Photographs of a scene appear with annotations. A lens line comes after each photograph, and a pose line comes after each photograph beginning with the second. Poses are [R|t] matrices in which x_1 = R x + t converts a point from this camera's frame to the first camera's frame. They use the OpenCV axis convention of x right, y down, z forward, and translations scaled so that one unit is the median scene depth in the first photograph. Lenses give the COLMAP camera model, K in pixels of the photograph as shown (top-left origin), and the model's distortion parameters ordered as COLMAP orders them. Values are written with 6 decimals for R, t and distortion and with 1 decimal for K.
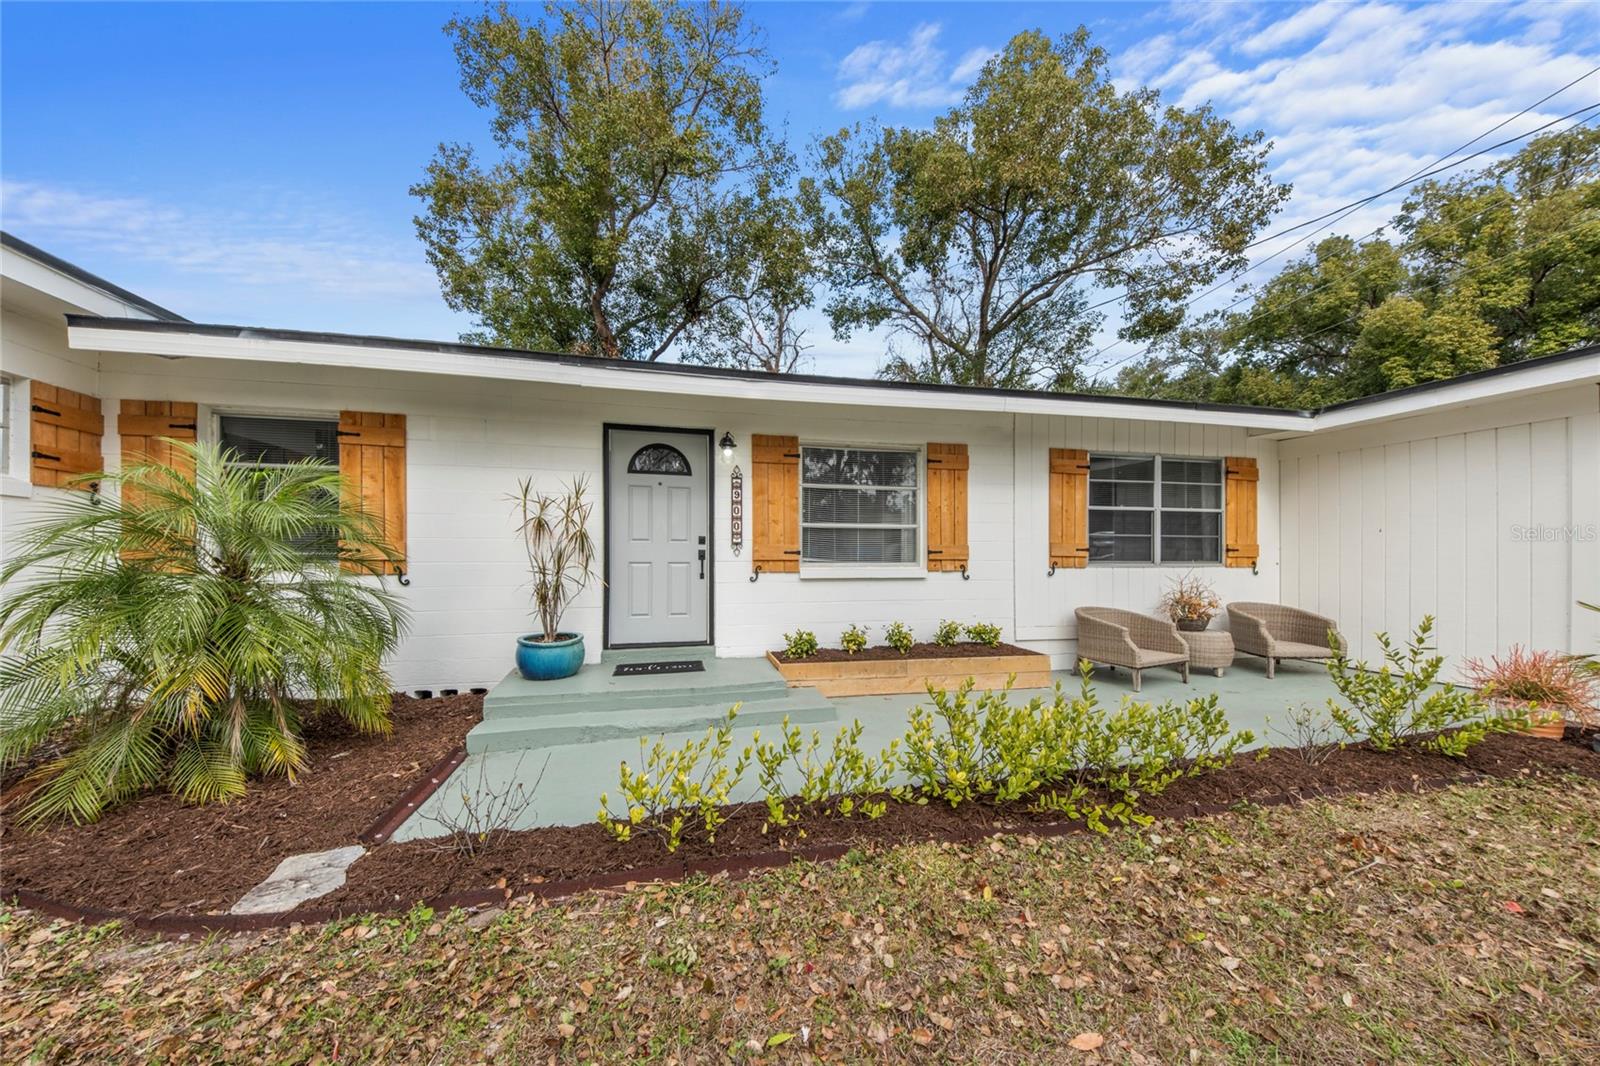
lens RADIAL K [[580.3, 0, 804.9], [0, 580.3, 561.4], [0, 0, 1]] dist [0.001443, 0.000140]
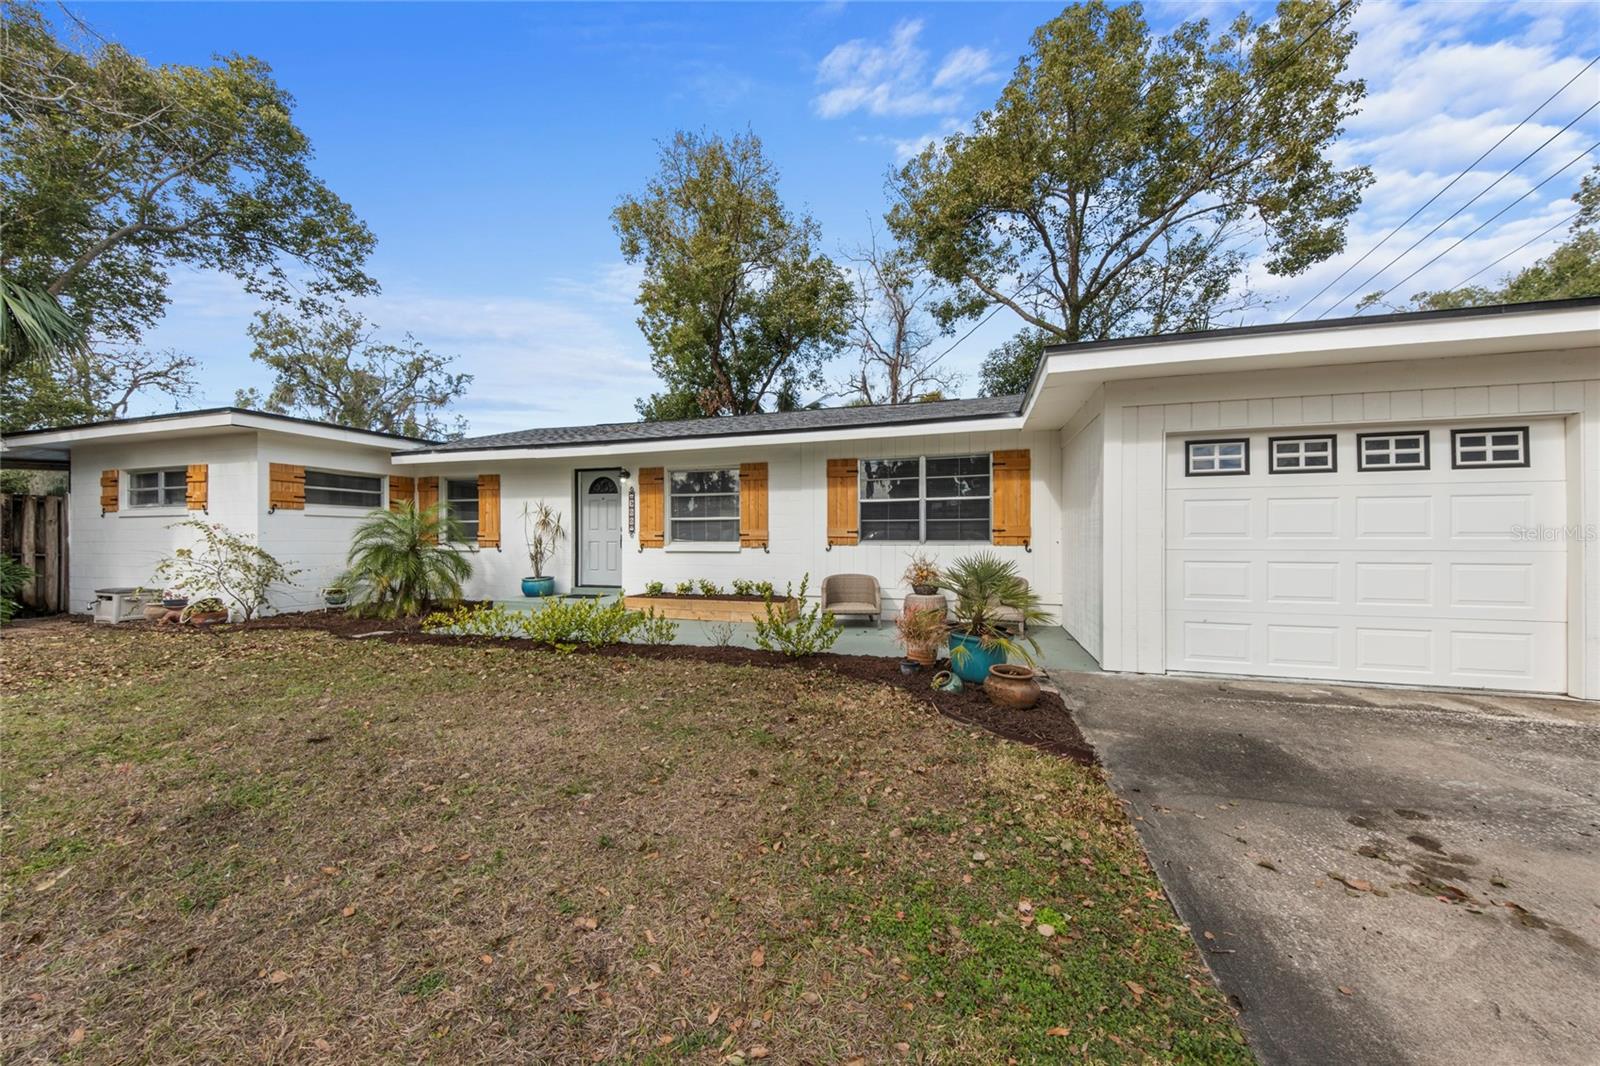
lens RADIAL K [[558.0, 0, 802.1], [0, 558.0, 536.3], [0, 0, 1]] dist [0.022049, -0.002501]
pose [[0.862311, -0.003368, -0.506368, 1.096466], [0.005235, 0.999984, 0.002262, -0.014267], [0.506352, -0.004601, 0.862315, -0.198483]]
